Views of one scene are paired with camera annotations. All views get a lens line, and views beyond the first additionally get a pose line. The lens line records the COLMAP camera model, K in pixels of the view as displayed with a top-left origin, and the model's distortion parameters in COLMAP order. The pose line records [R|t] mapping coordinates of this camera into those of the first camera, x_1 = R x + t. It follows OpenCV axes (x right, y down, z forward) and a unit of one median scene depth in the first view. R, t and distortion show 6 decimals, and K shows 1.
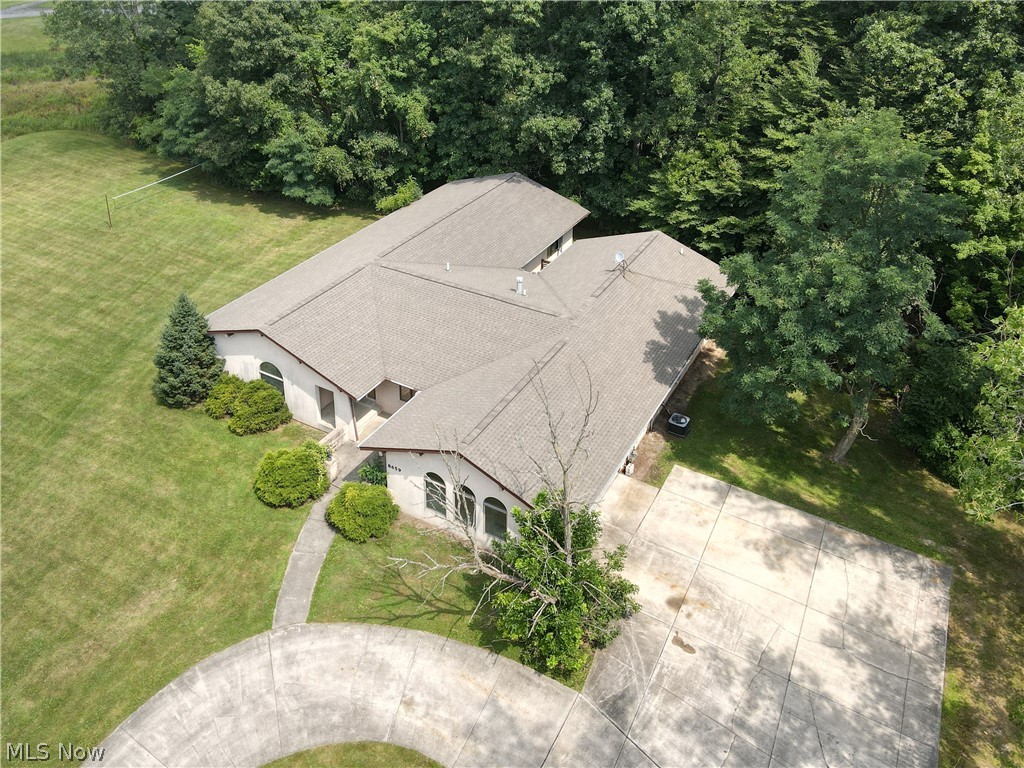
lens RADIAL K [[619.6, 0, 512.0], [0, 619.6, 384.0], [0, 0, 1]] dist [-0.005617, 0.015121]
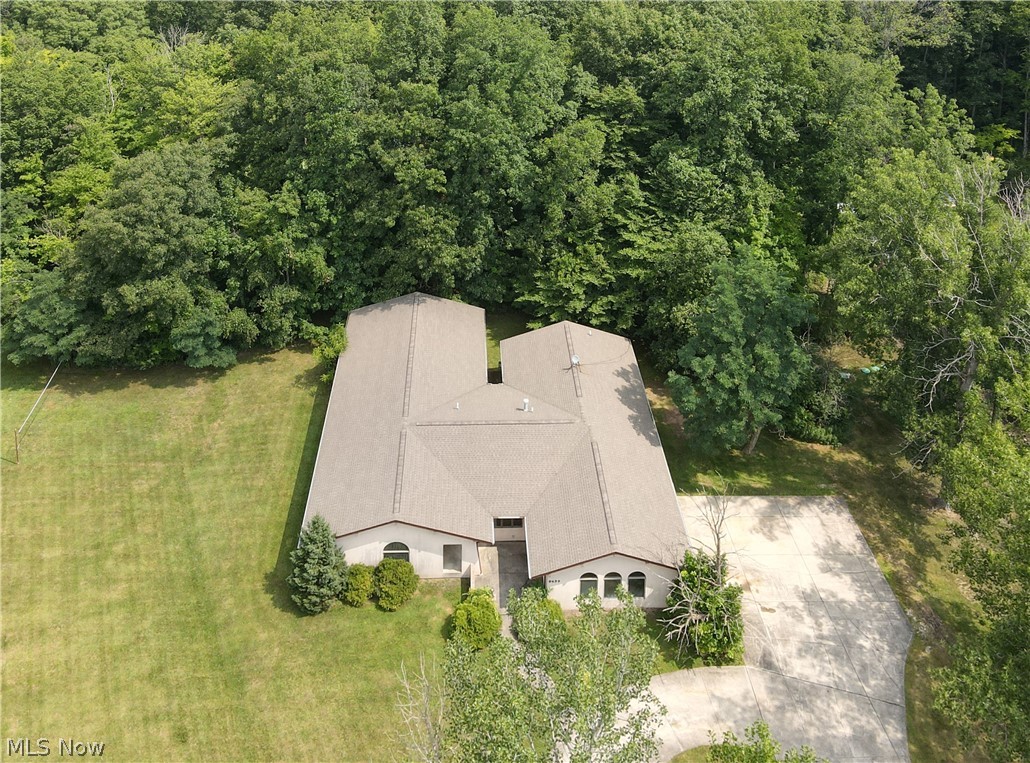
lens RADIAL K [[643.6, 0, 515.0], [0, 643.6, 381.5], [0, 0, 1]] dist [0.004229, 0.001780]
pose [[0.869384, -0.296247, 0.395486, -0.561592], [0.302397, 0.951956, 0.048332, -0.301446], [-0.390804, 0.077575, 0.917199, -0.227102]]
